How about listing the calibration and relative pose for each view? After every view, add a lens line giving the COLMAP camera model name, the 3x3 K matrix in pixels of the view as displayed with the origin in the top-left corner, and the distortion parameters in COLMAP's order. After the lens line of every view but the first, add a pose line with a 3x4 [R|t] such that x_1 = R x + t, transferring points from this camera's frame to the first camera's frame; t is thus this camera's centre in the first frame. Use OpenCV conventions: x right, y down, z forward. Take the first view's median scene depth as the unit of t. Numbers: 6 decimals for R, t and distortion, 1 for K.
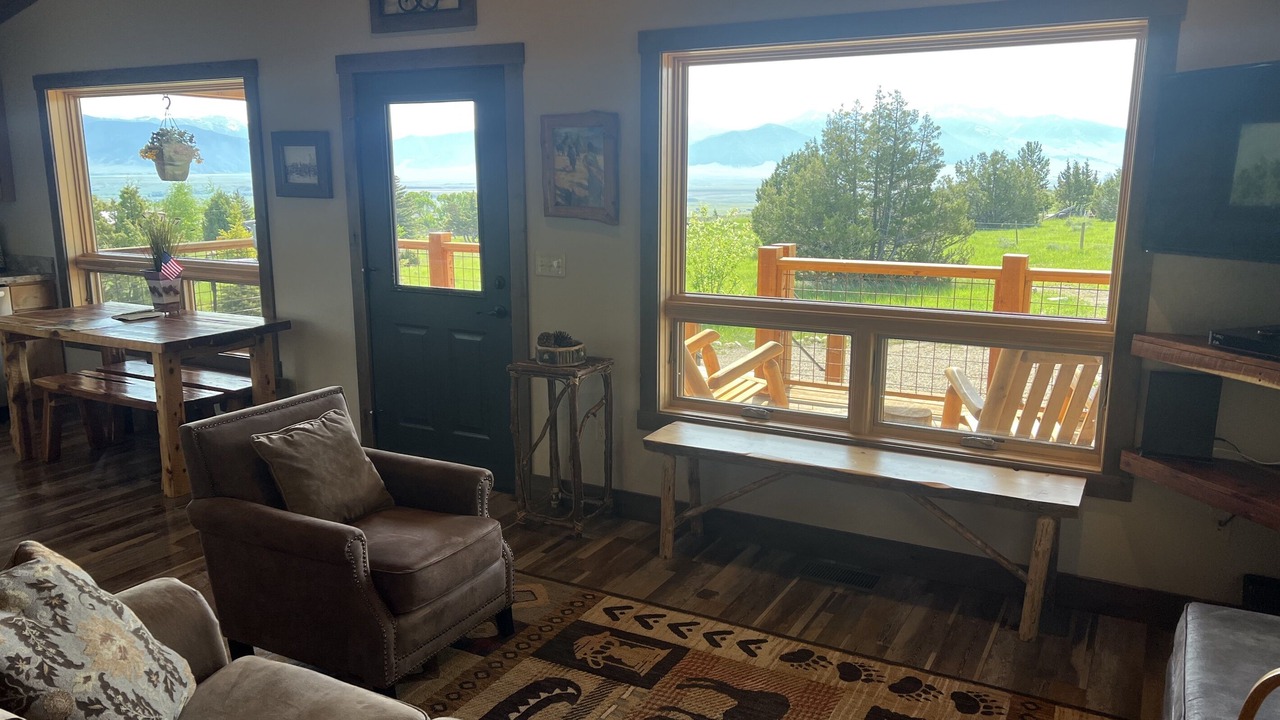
lens RADIAL K [[951.3, 0, 619.6], [0, 951.3, 361.6], [0, 0, 1]] dist [0.085182, -0.126332]
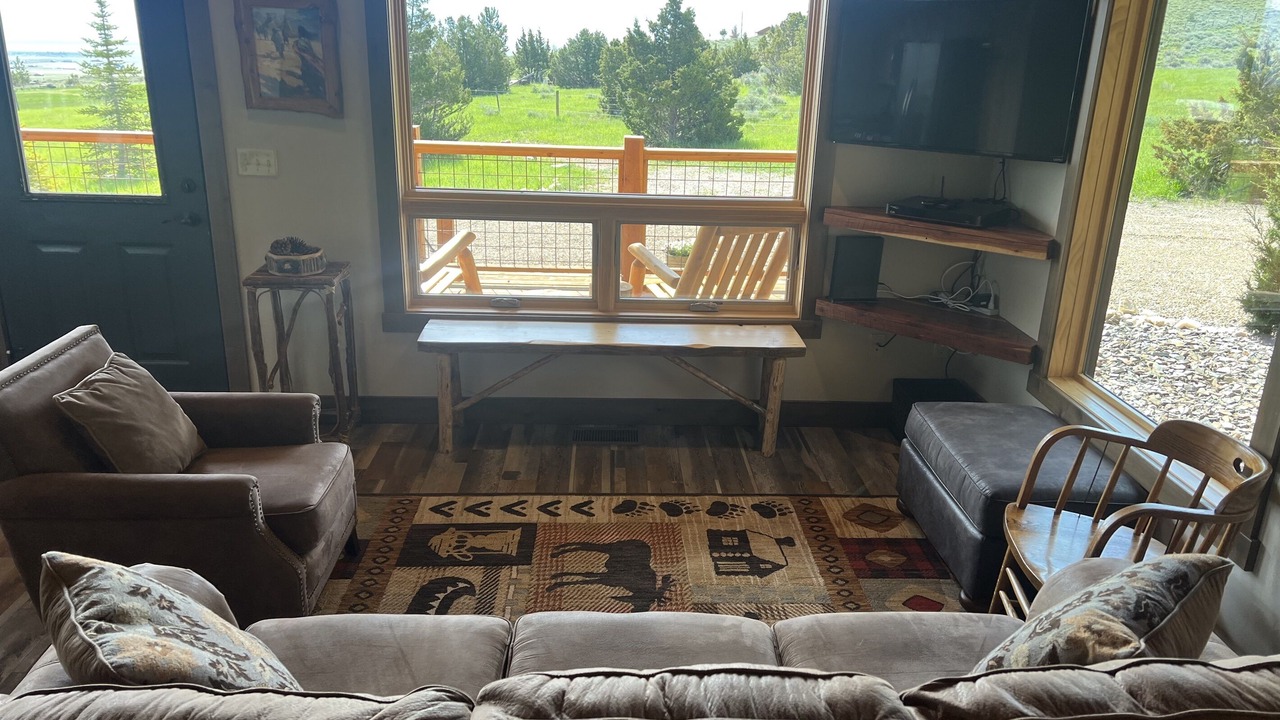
lens RADIAL K [[963.6, 0, 640.0], [0, 963.6, 360.0], [0, 0, 1]] dist [0.106443, -0.212318]
pose [[0.849084, -0.141230, 0.509030, -0.332458], [0.073580, 0.985825, 0.150781, -0.039101], [-0.523109, -0.090571, 0.847440, 0.015617]]
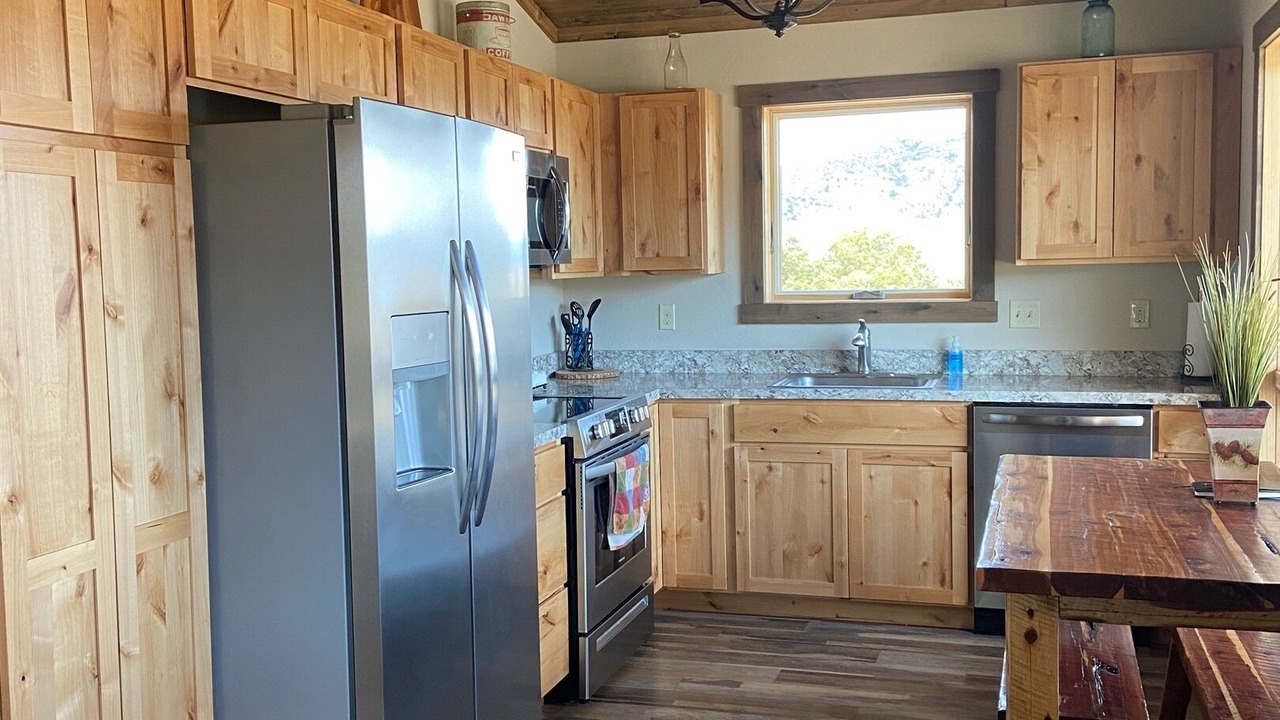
lens RADIAL K [[1277.8, 0, 640.0], [0, 1277.8, 360.0], [0, 0, 1]] dist [0.169505, -0.437606]
pose [[0.224683, 0.080169, -0.971129, 0.027723], [-0.177106, 0.983370, 0.040204, -0.134119], [0.958202, 0.162960, 0.235145, 0.946472]]
